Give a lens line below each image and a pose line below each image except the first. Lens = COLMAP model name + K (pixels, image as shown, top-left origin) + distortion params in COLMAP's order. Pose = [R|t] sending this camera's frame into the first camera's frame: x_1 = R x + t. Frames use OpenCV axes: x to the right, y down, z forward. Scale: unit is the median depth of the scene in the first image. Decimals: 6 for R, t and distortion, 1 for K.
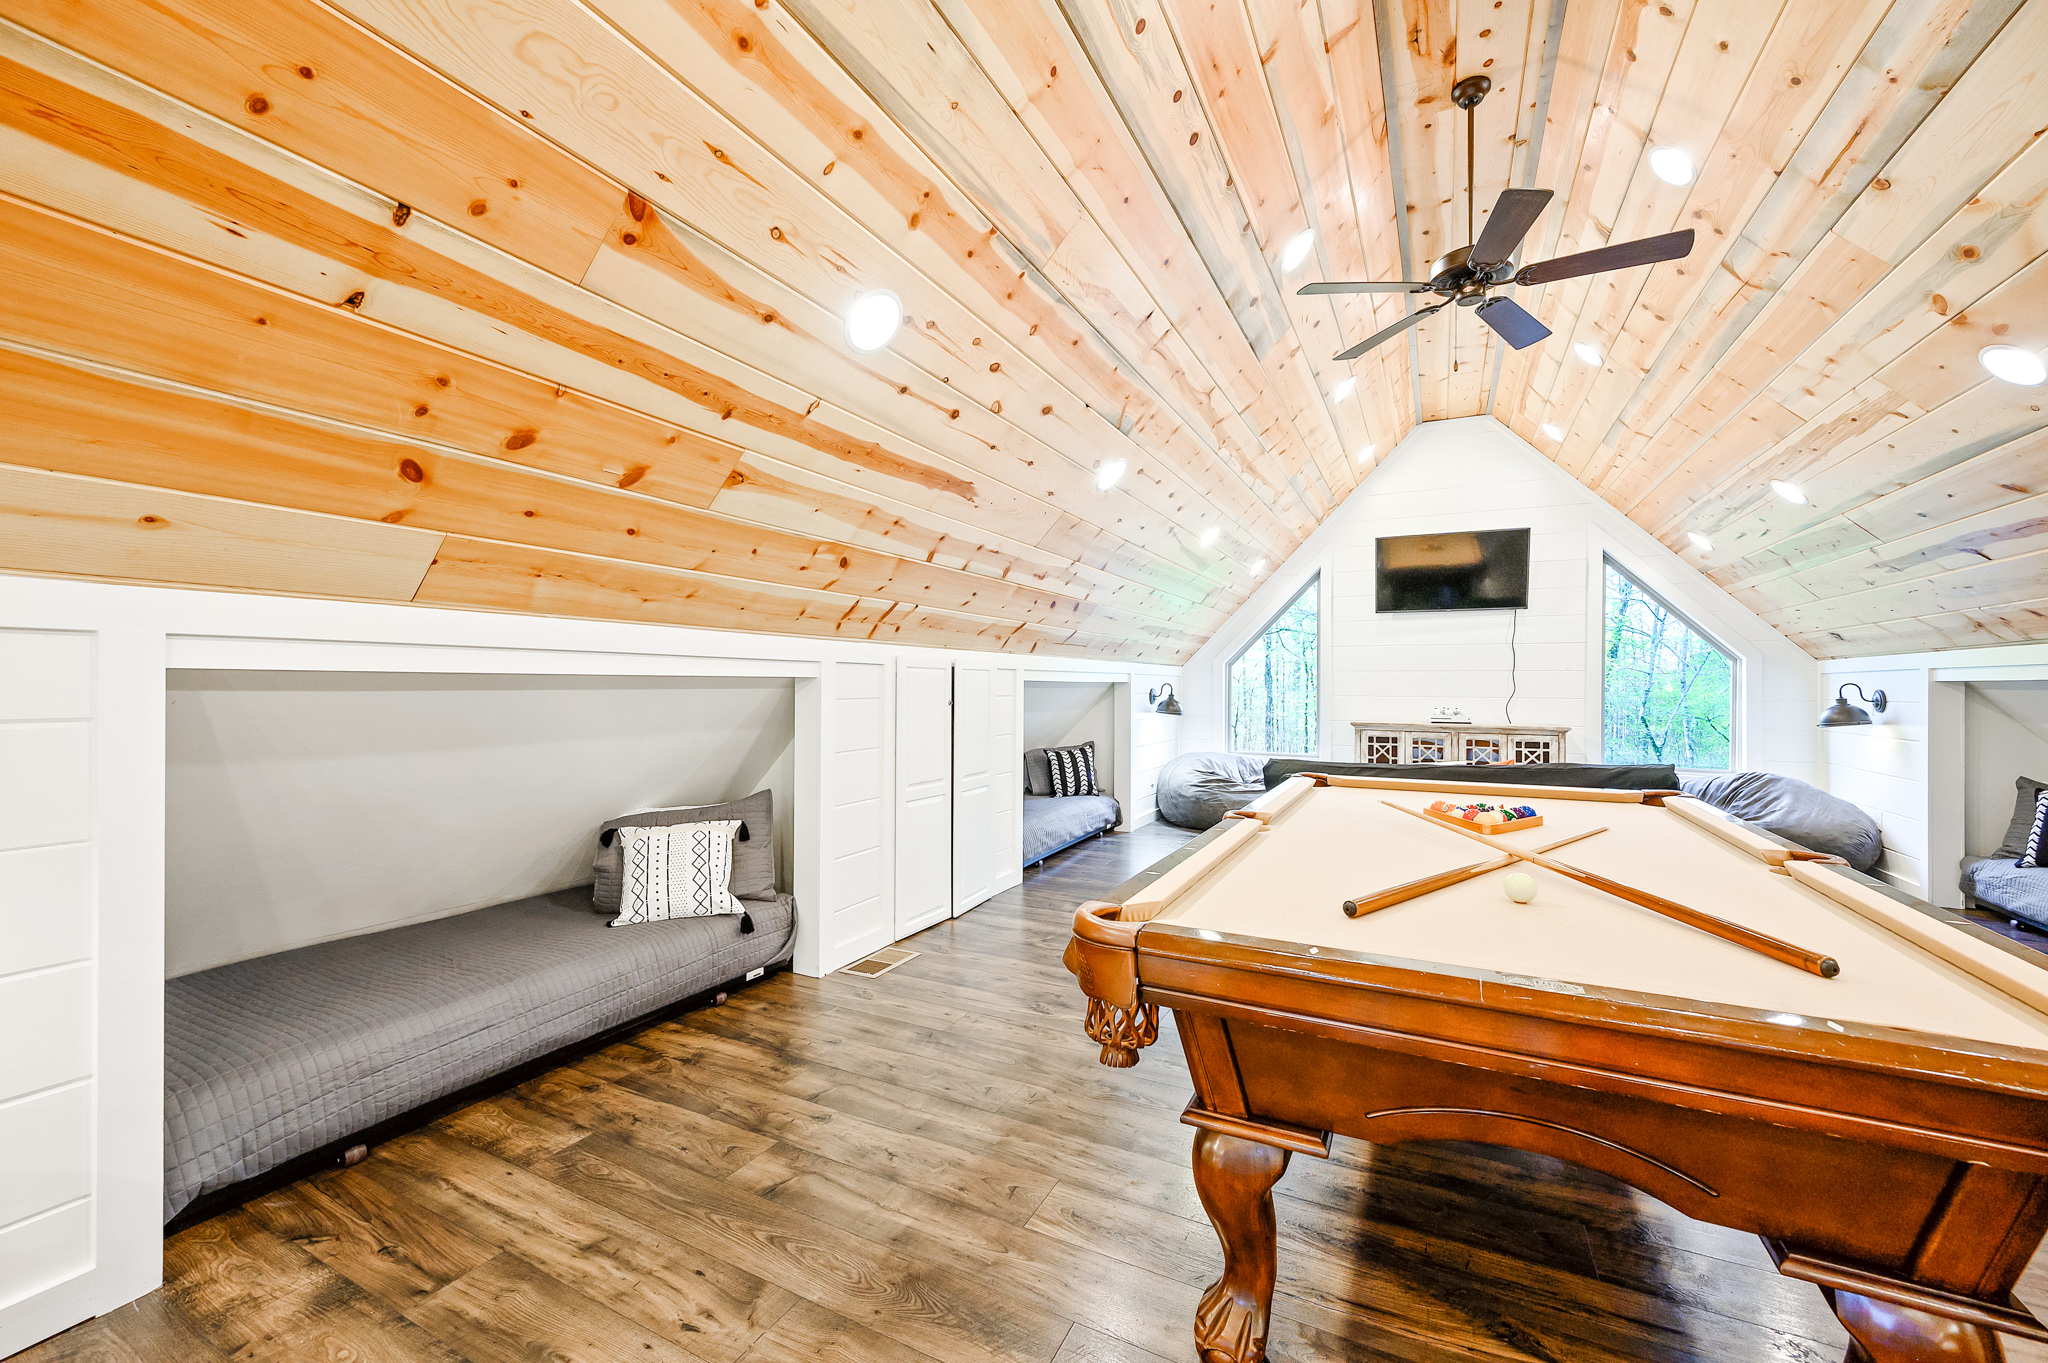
lens RADIAL K [[829.5, 0, 1024.9], [0, 829.5, 684.7], [0, 0, 1]] dist [0.000104, 0.000009]
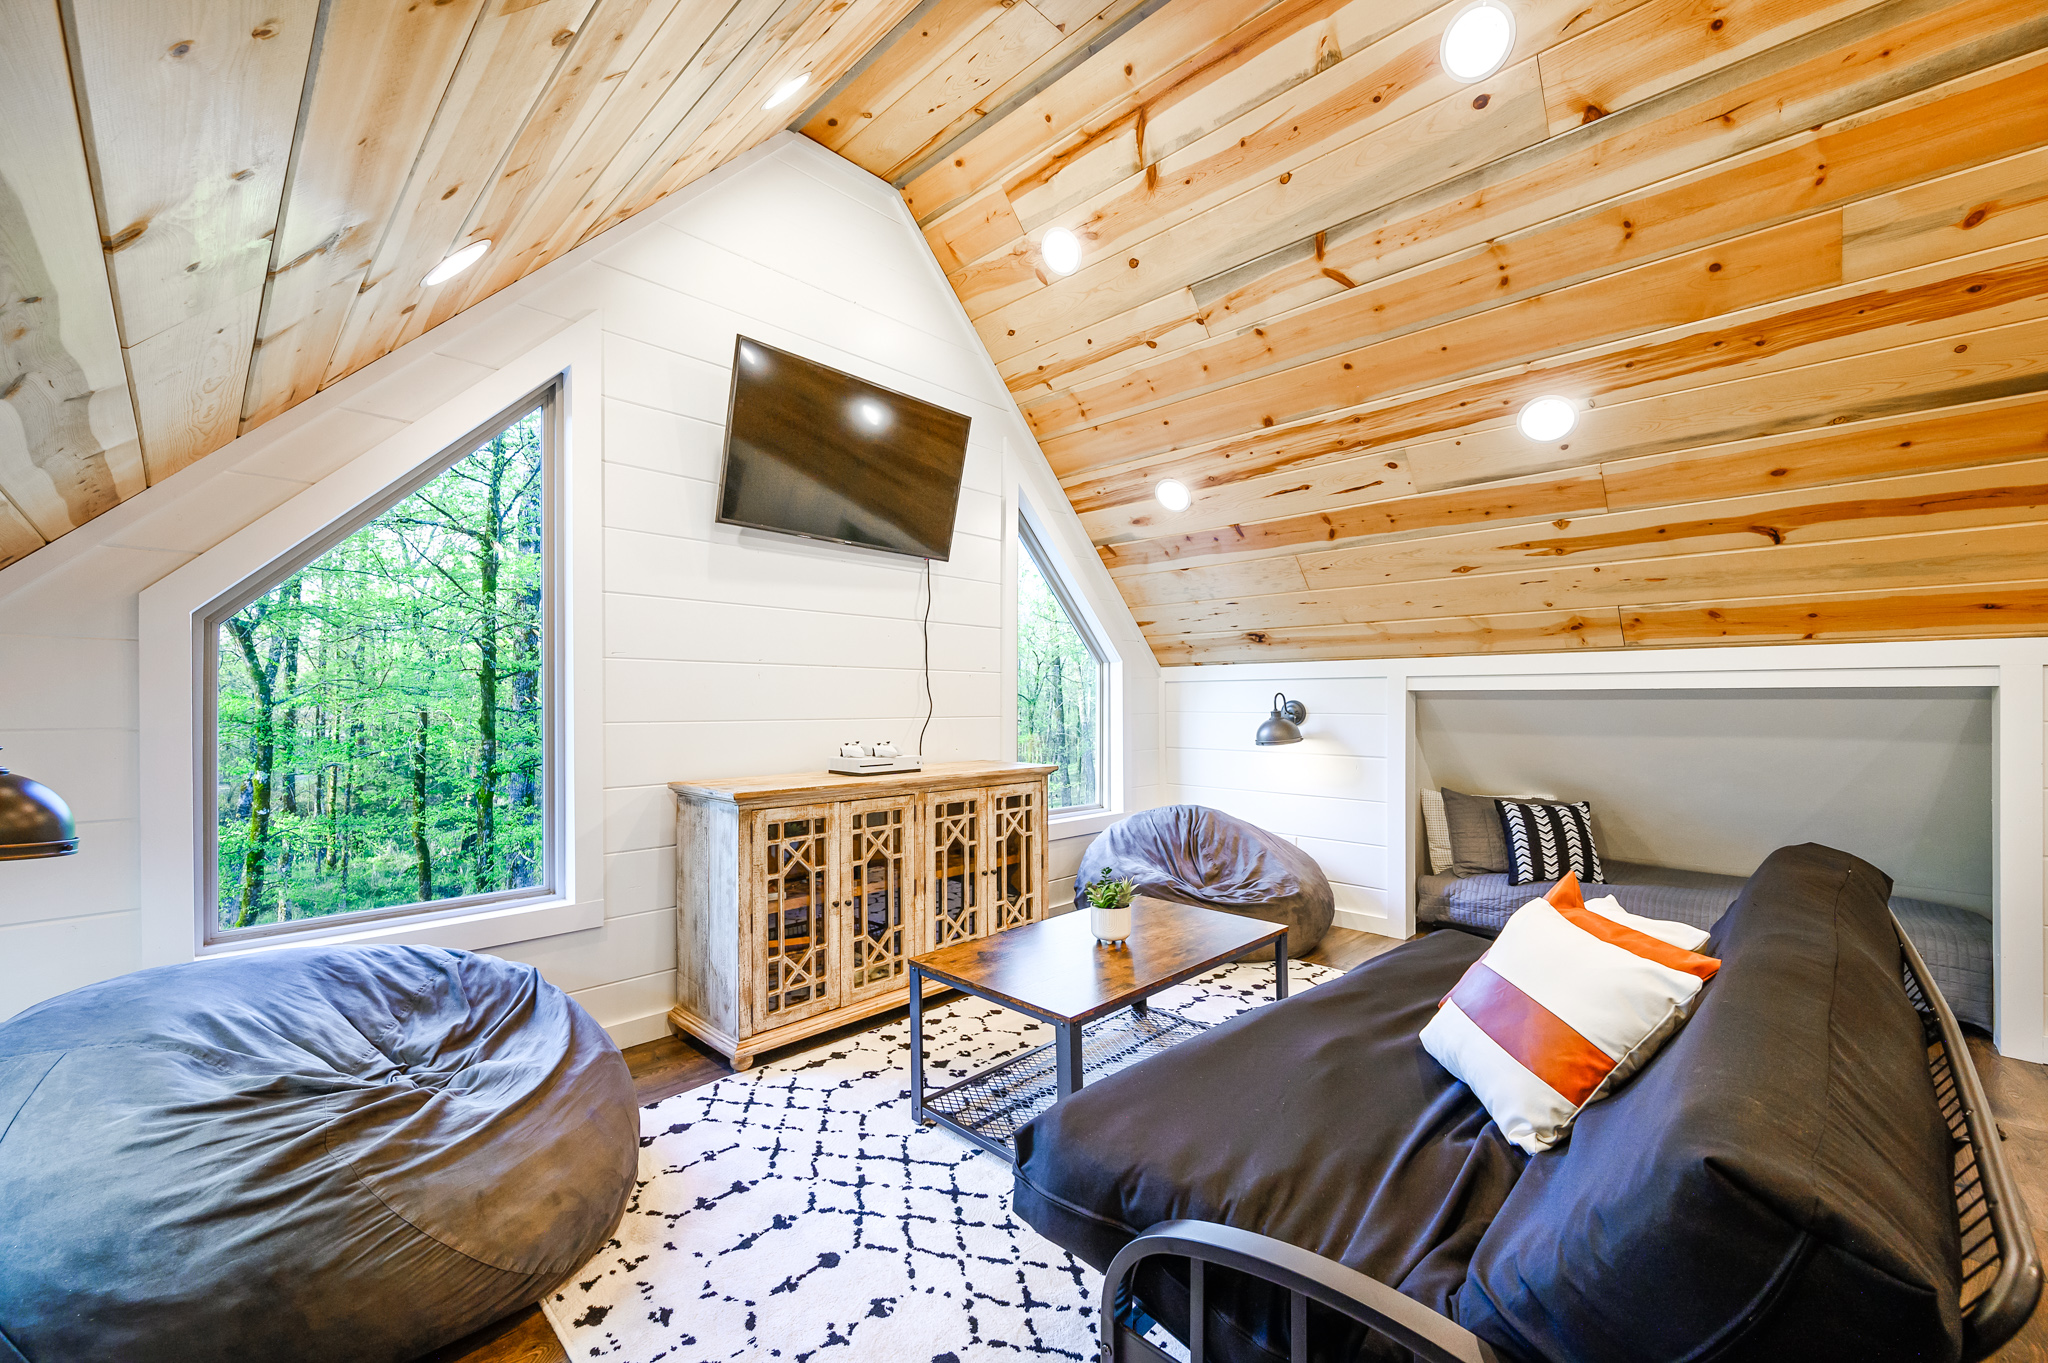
lens RADIAL K [[829.5, 0, 1024.3], [0, 829.5, 694.8], [0, 0, 1]] dist [0.000104, 0.000009]
pose [[0.295321, -0.004379, 0.955388, 0.075480], [-0.002134, 0.999984, 0.005243, -0.001801], [-0.955396, -0.003587, 0.295307, 0.777779]]
